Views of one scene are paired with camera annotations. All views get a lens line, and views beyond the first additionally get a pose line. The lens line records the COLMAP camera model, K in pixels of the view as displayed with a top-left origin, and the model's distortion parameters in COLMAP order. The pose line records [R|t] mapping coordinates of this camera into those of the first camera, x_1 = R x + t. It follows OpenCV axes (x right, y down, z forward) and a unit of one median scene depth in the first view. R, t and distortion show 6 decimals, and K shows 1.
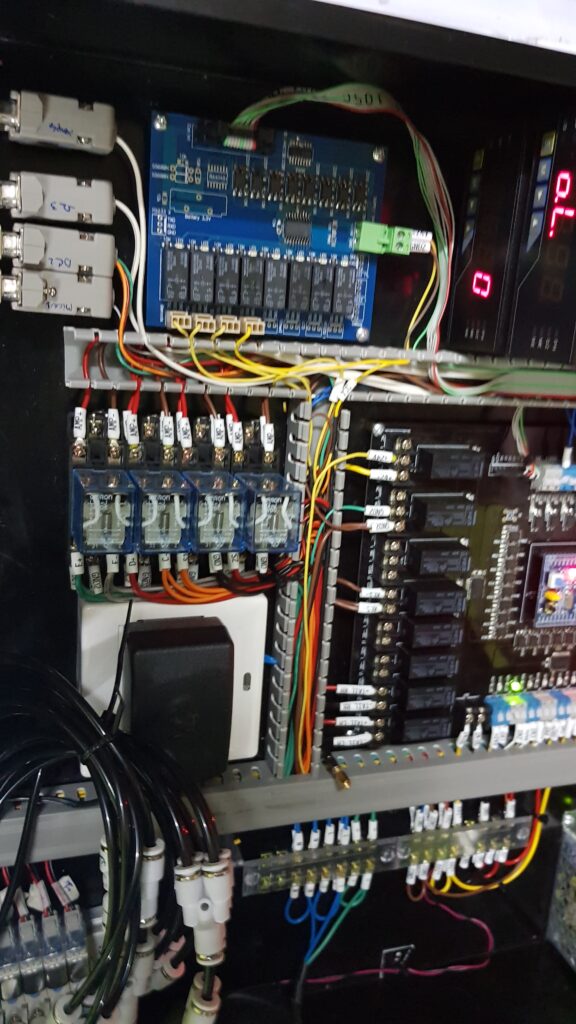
lens RADIAL K [[774.9, 0, 308.7], [0, 774.9, 525.3], [0, 0, 1]] dist [0.101454, -0.176015]
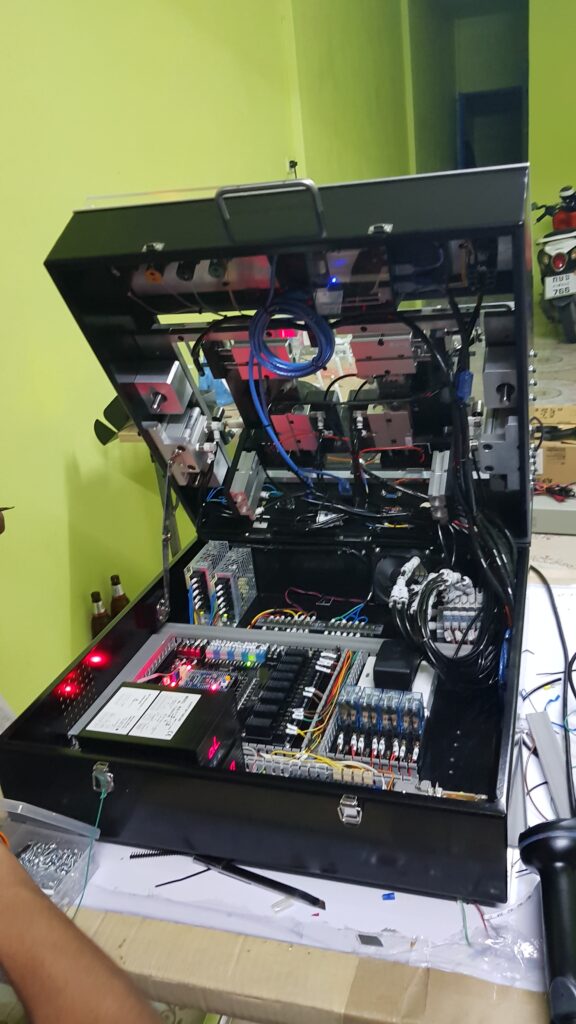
lens RADIAL K [[774.9, 0, 308.7], [0, 774.9, 525.3], [0, 0, 1]] dist [0.101454, -0.176015]
pose [[-0.953059, -0.287808, 0.094046, 0.003822], [0.263004, -0.633004, 0.728104, -1.182463], [-0.150023, 0.718660, 0.678985, -0.870413]]
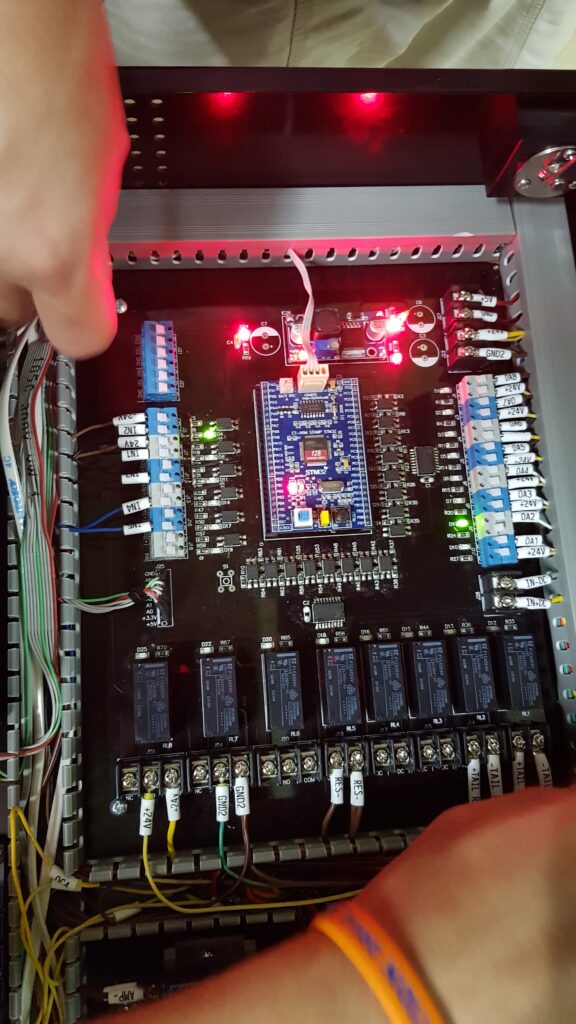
lens RADIAL K [[774.9, 0, 308.7], [0, 774.9, 525.3], [0, 0, 1]] dist [0.101454, -0.176015]
pose [[-0.112607, -0.984430, -0.134972, 0.396217], [0.985341, -0.093113, -0.142941, 0.175465], [0.128148, -0.149089, 0.980485, 0.270772]]
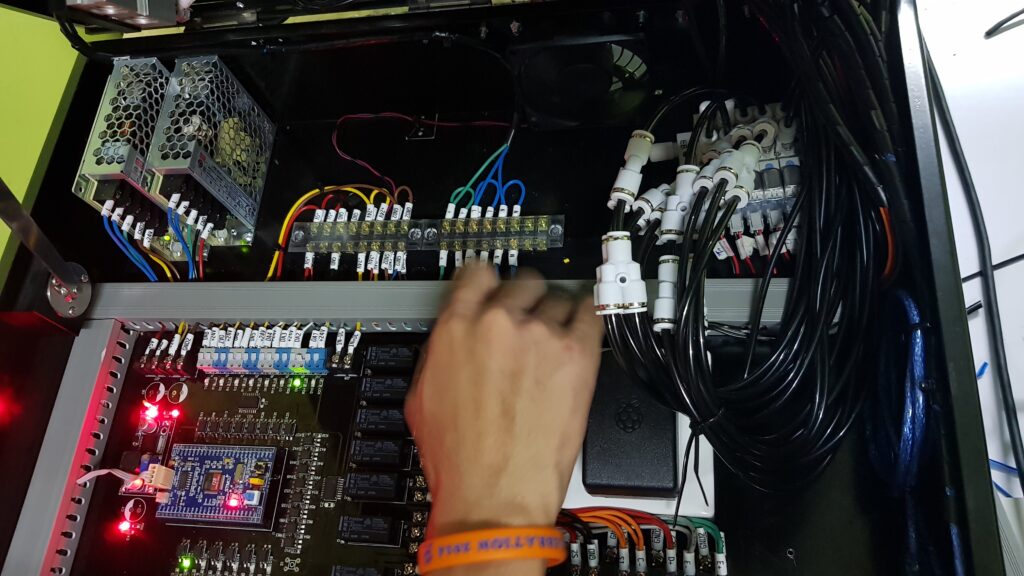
lens RADIAL K [[774.9, 0, 512.0], [0, 774.9, 288.0], [0, 0, 1]] dist [0.101454, -0.176015]
pose [[-0.992707, -0.057234, -0.106102, 0.102346], [0.041567, -0.988647, 0.144393, 0.200825], [-0.113161, 0.138930, 0.983816, -0.076219]]
